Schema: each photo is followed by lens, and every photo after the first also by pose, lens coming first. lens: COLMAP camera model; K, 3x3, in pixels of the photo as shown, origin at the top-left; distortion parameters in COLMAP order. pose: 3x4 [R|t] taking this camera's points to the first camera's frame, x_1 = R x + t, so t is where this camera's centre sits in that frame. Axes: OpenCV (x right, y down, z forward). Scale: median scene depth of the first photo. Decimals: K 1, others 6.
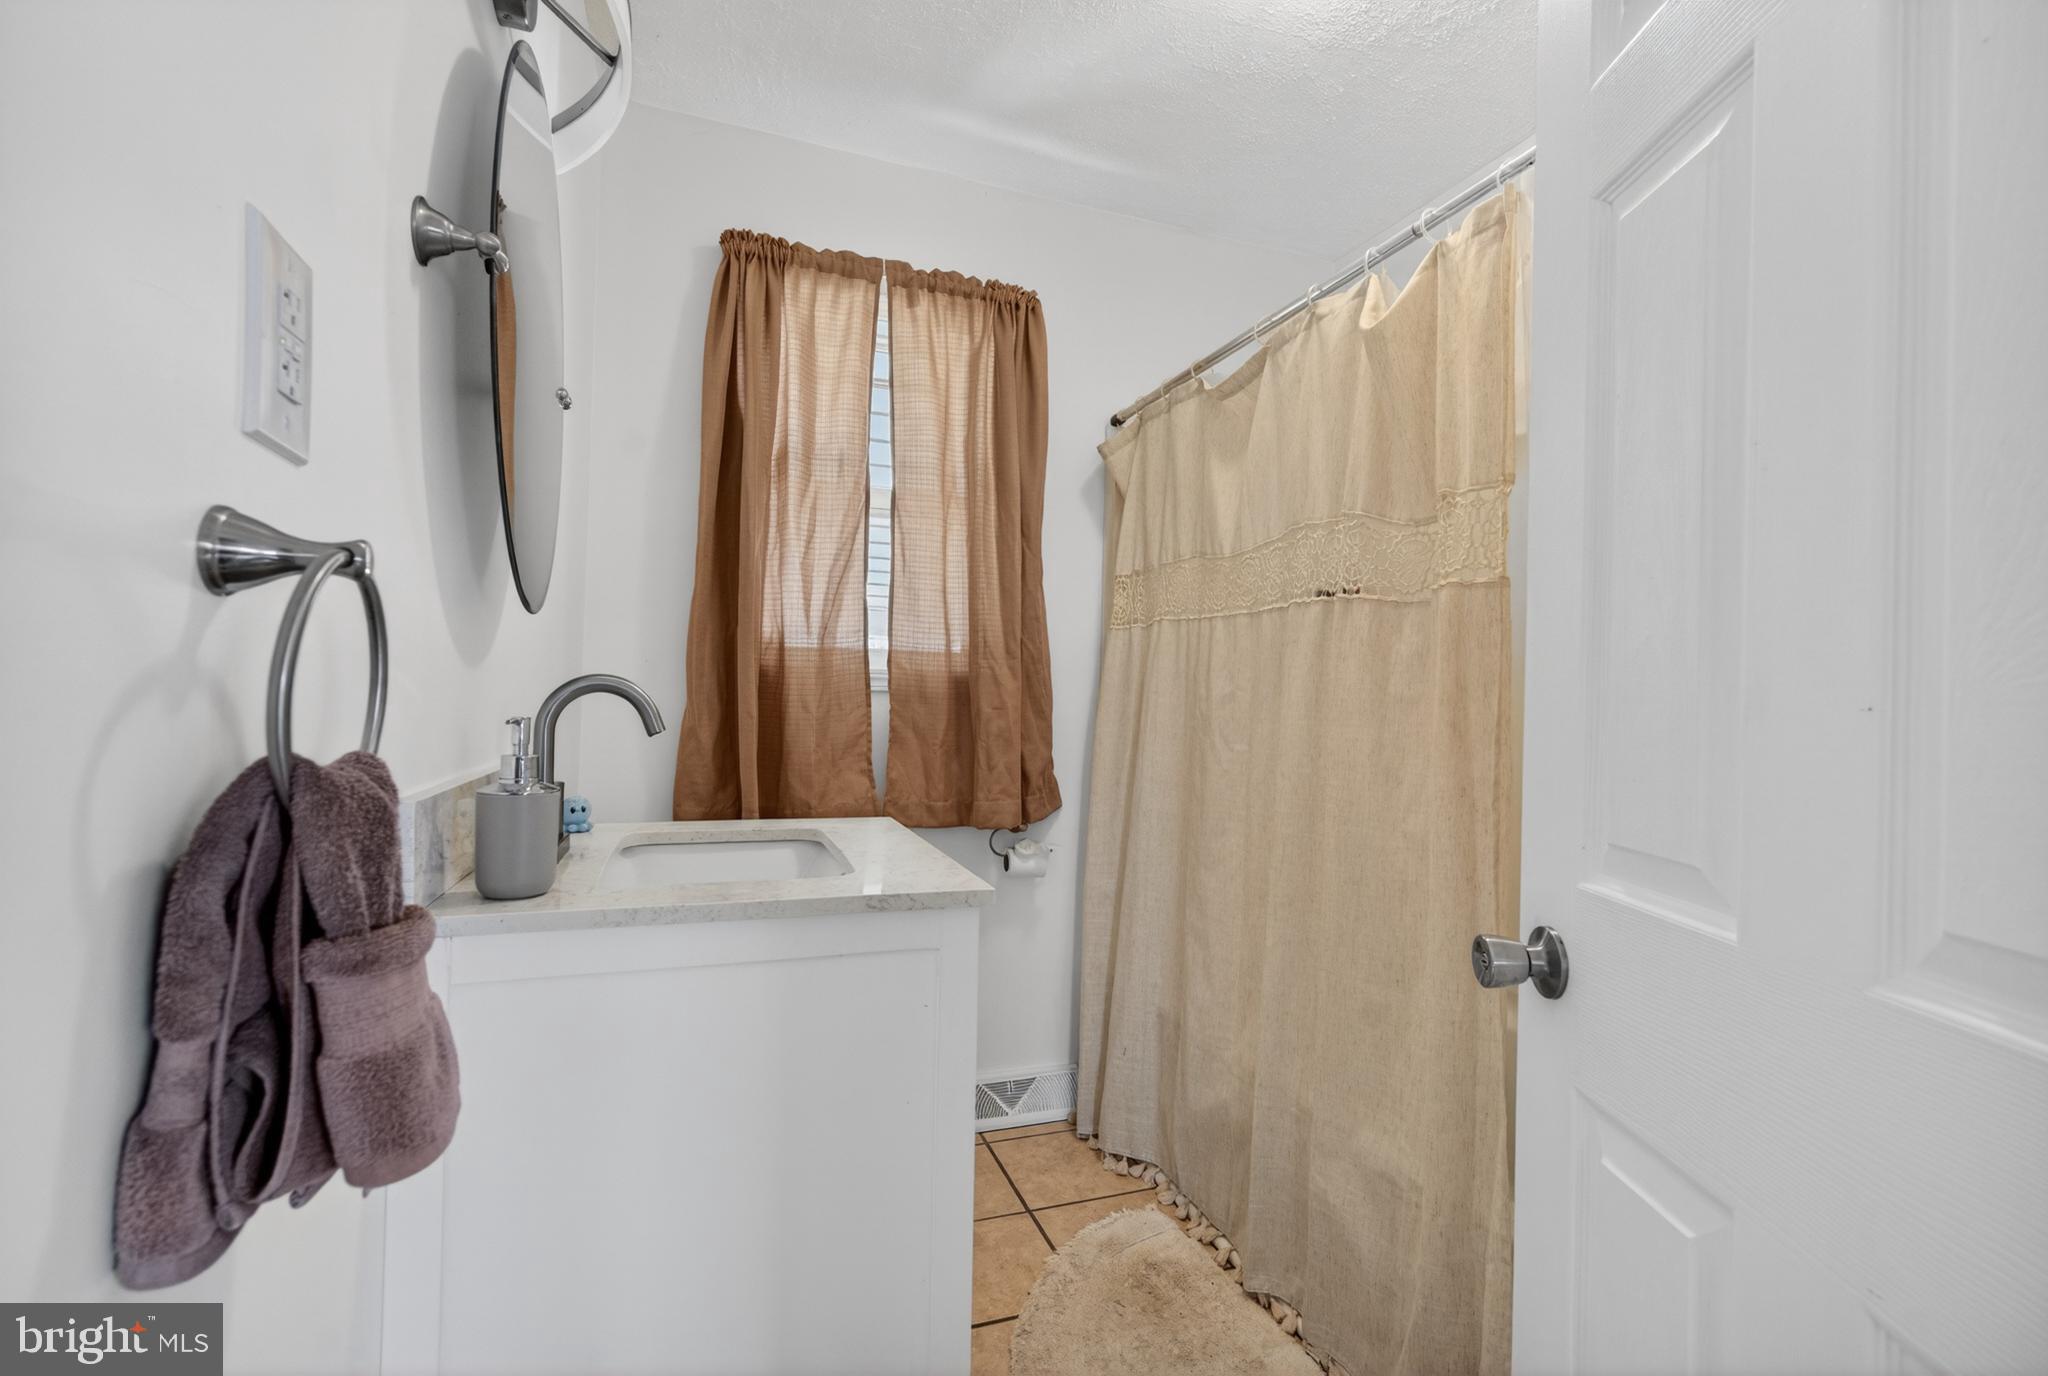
lens RADIAL K [[970.7, 0, 1024.0], [0, 970.7, 688.0], [0, 0, 1]] dist [0.002841, 0.000664]
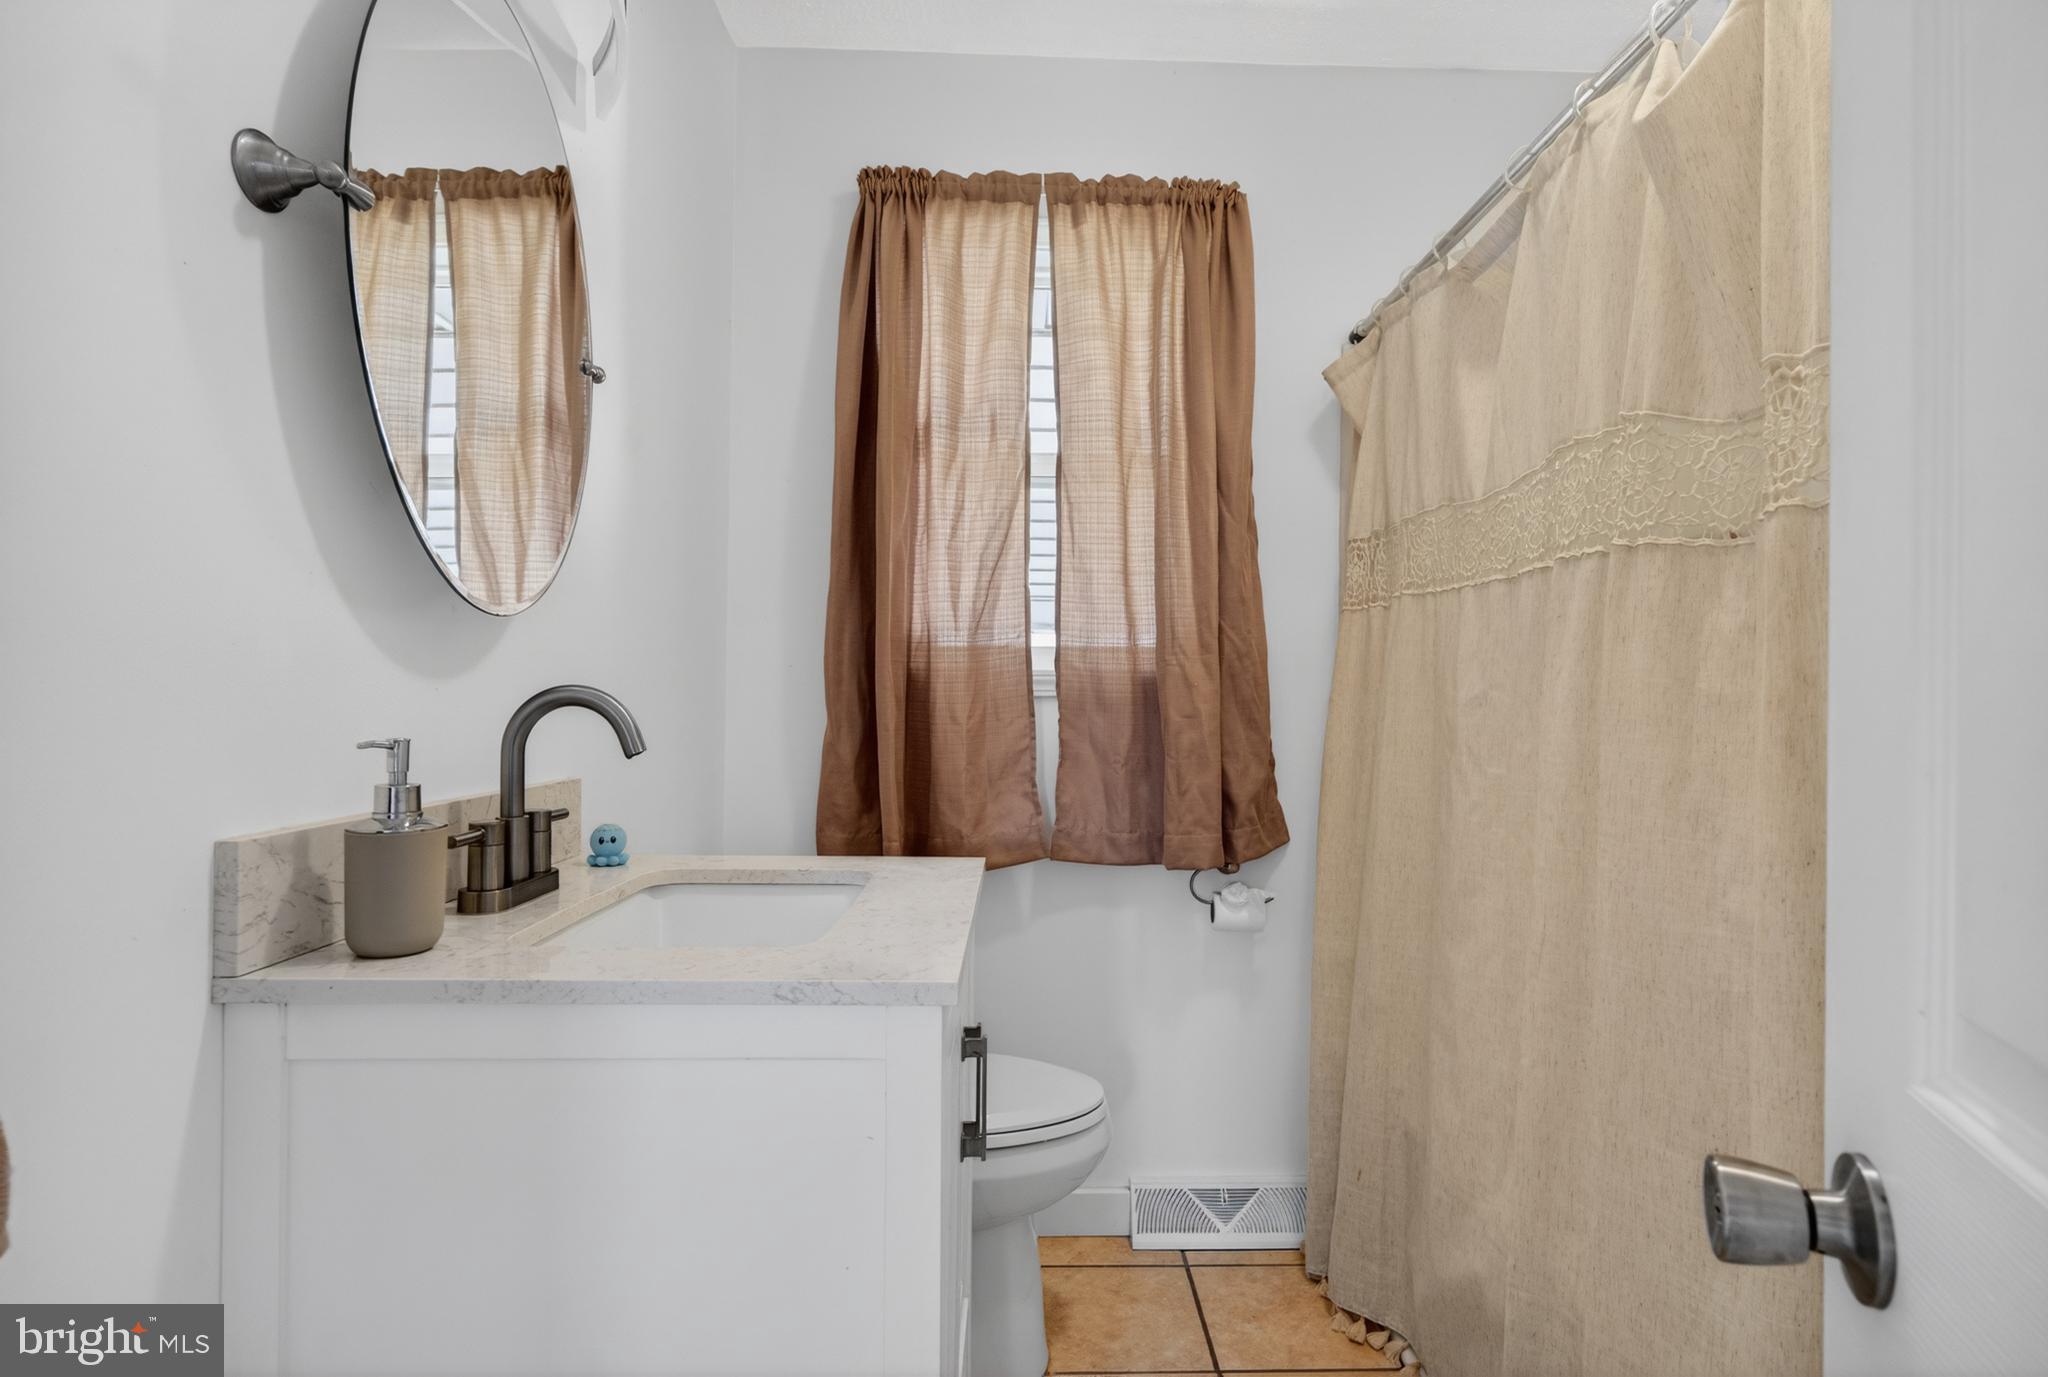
lens RADIAL K [[1063.3, 0, 1024.0], [0, 1063.3, 688.5], [0, 0, 1]] dist [-0.001138, 0.000143]
pose [[0.944324, -0.015880, -0.328635, 0.131682], [0.015326, 0.999873, -0.004277, -0.000401], [0.328661, -0.000998, 0.944447, 0.141916]]
